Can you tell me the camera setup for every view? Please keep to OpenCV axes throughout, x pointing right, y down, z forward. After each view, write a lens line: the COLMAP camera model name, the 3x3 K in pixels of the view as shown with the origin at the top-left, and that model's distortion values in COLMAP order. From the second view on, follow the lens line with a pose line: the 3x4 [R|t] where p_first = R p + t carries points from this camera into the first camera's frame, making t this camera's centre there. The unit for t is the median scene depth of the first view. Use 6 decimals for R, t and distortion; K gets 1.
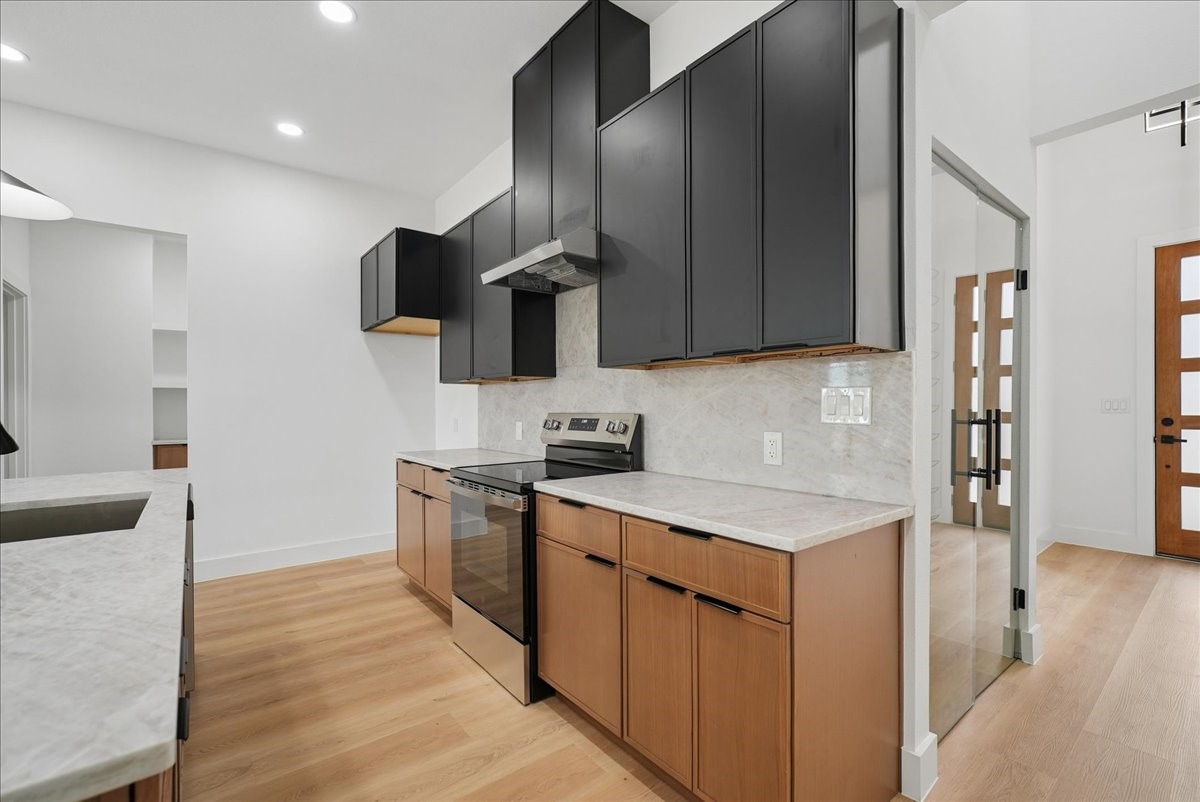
lens RADIAL K [[525.8, 0, 602.4], [0, 525.8, 399.0], [0, 0, 1]] dist [-0.034057, 0.000470]
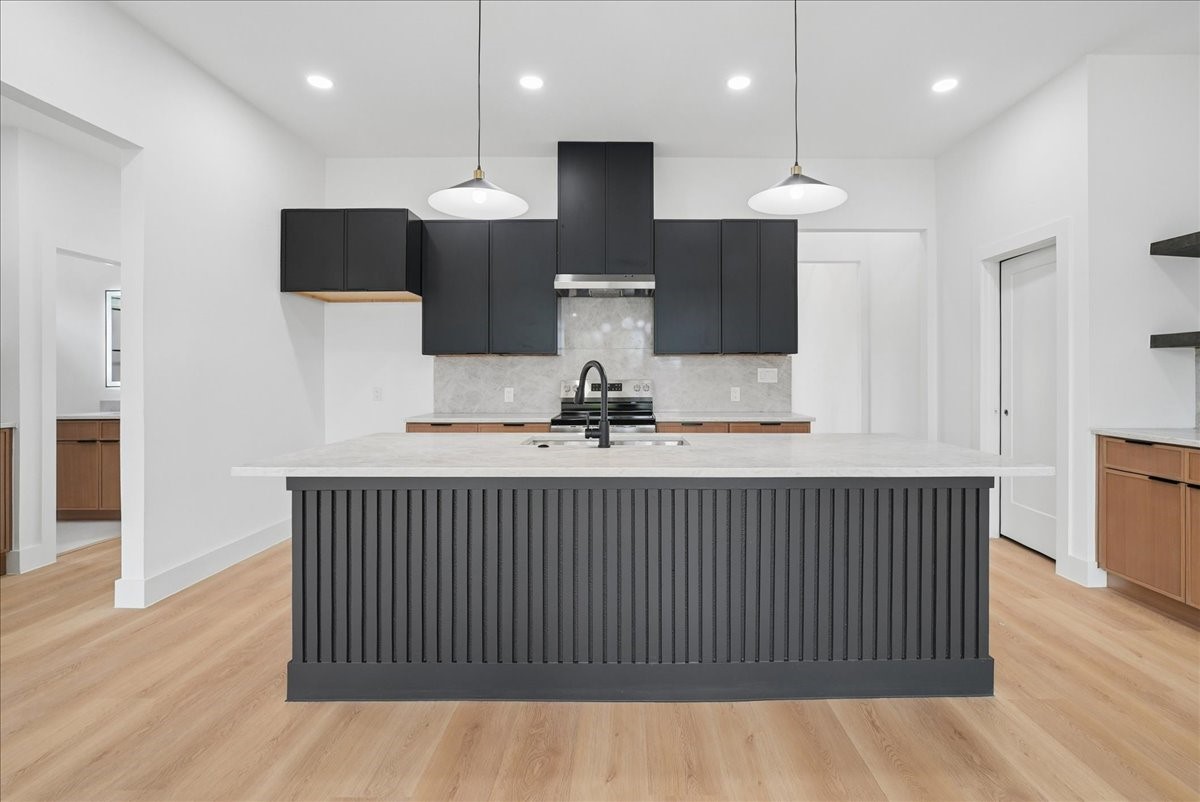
lens RADIAL K [[554.7, 0, 630.7], [0, 554.7, 373.5], [0, 0, 1]] dist [-0.001318, 0.000125]
pose [[0.615762, 0.013000, 0.787825, -1.576663], [-0.011548, 0.999905, -0.007474, 0.023271], [-0.787847, -0.004495, 0.615854, -0.096902]]
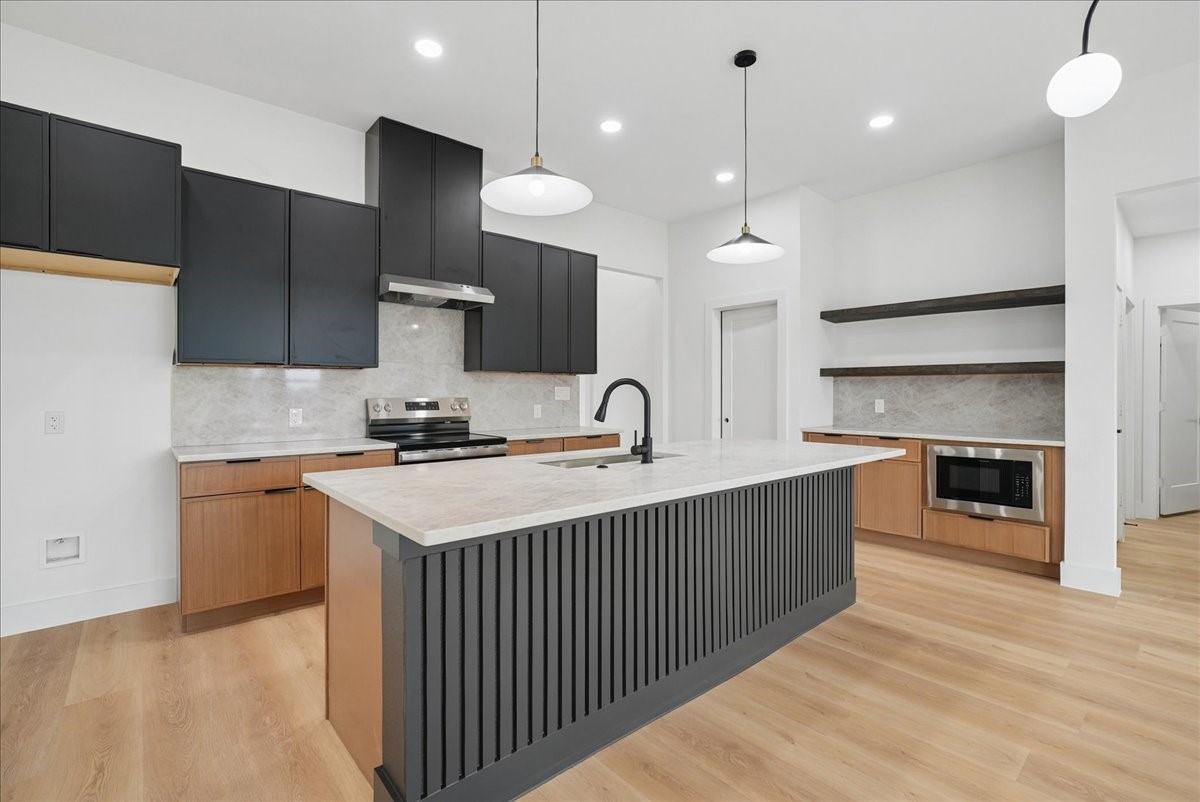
lens RADIAL K [[543.2, 0, 599.5], [0, 543.2, 397.0], [0, 0, 1]] dist [-0.041503, 0.023388]
pose [[-0.041699, 0.001480, 0.999129, -1.822161], [-0.008605, 0.999961, -0.001841, 0.027197], [-0.999093, -0.008674, -0.041684, 0.711800]]
